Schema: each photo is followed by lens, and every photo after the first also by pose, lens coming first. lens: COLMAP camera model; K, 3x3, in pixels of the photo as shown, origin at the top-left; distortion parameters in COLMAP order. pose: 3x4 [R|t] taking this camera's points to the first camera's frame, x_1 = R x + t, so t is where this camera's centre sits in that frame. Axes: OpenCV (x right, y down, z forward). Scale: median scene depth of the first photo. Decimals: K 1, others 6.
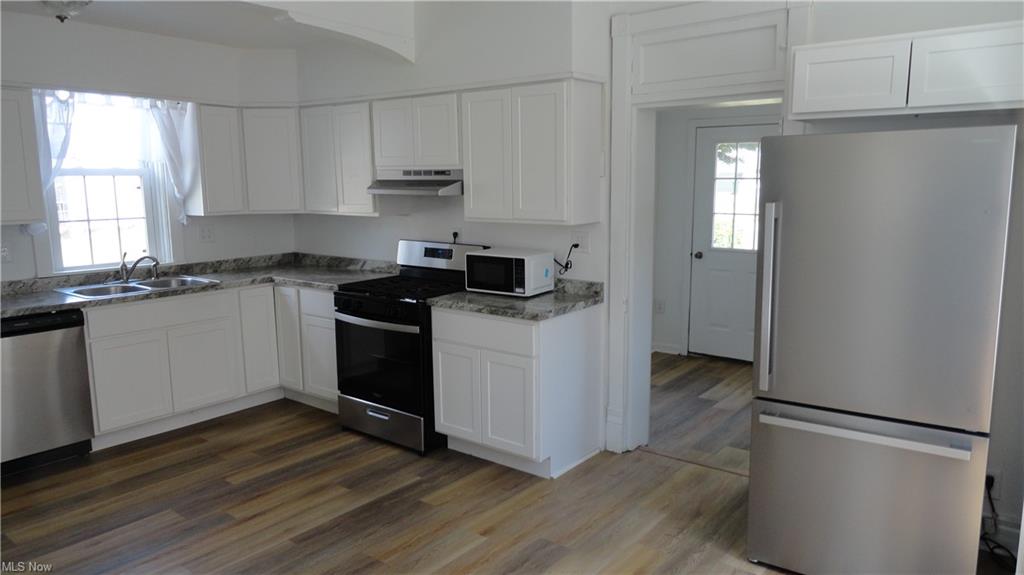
lens RADIAL K [[703.7, 0, 514.1], [0, 703.7, 284.9], [0, 0, 1]] dist [-0.009424, 0.013712]
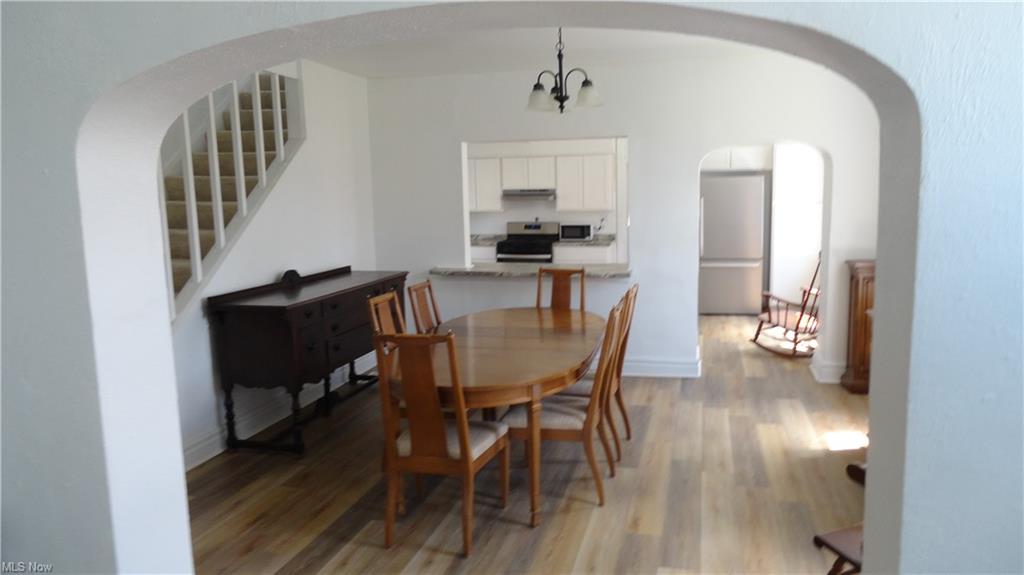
lens RADIAL K [[703.7, 0, 510.0], [0, 703.7, 281.5], [0, 0, 1]] dist [-0.009424, 0.013712]
pose [[0.923920, -0.062093, 0.377514, -1.096887], [0.071823, 0.997348, -0.011735, 0.156712], [-0.375785, 0.037956, 0.925929, -1.078558]]
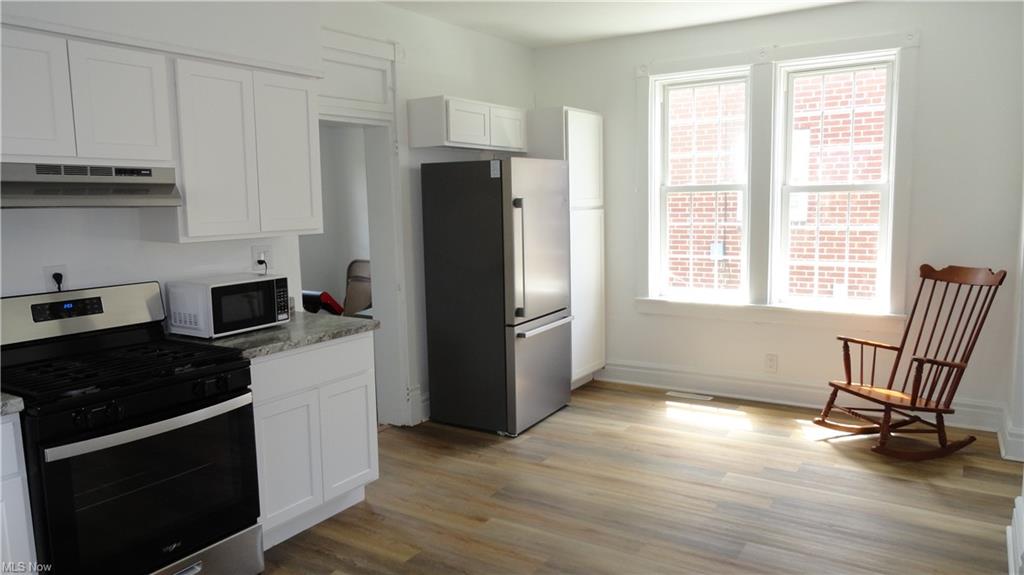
lens RADIAL K [[703.7, 0, 515.3], [0, 703.7, 288.6], [0, 0, 1]] dist [-0.009424, 0.013712]
pose [[-0.091768, -0.115860, 0.989017, -0.783251], [0.171705, 0.976490, 0.130324, -0.080456], [-0.980865, 0.181779, -0.069716, 0.730863]]
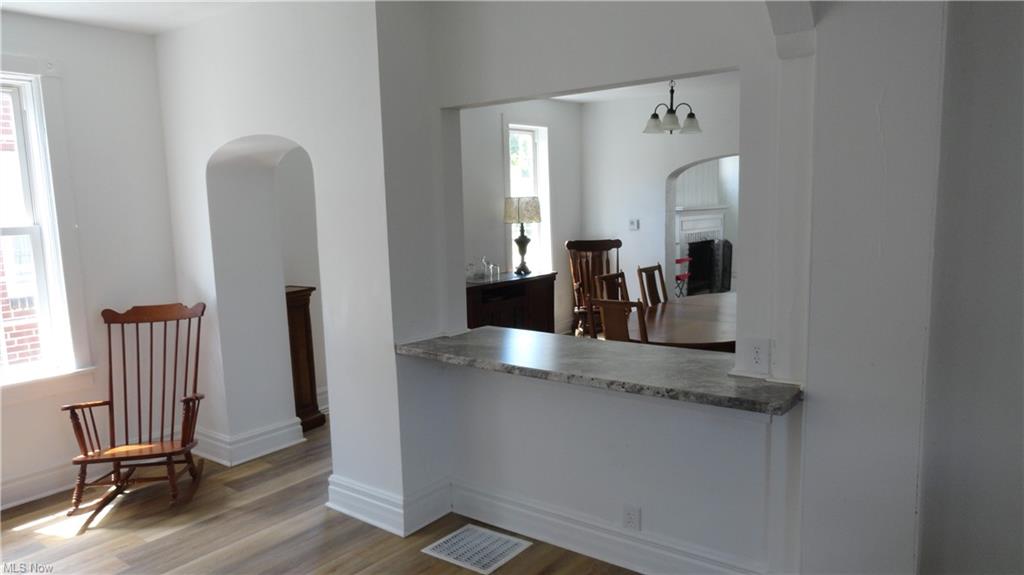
lens RADIAL K [[703.7, 0, 515.5], [0, 703.7, 286.7], [0, 0, 1]] dist [-0.009424, 0.013712]
pose [[-0.999182, 0.039676, -0.007779, -0.376874], [0.035995, 0.960550, 0.275767, -0.159529], [0.018413, 0.275262, -0.961193, 1.013589]]
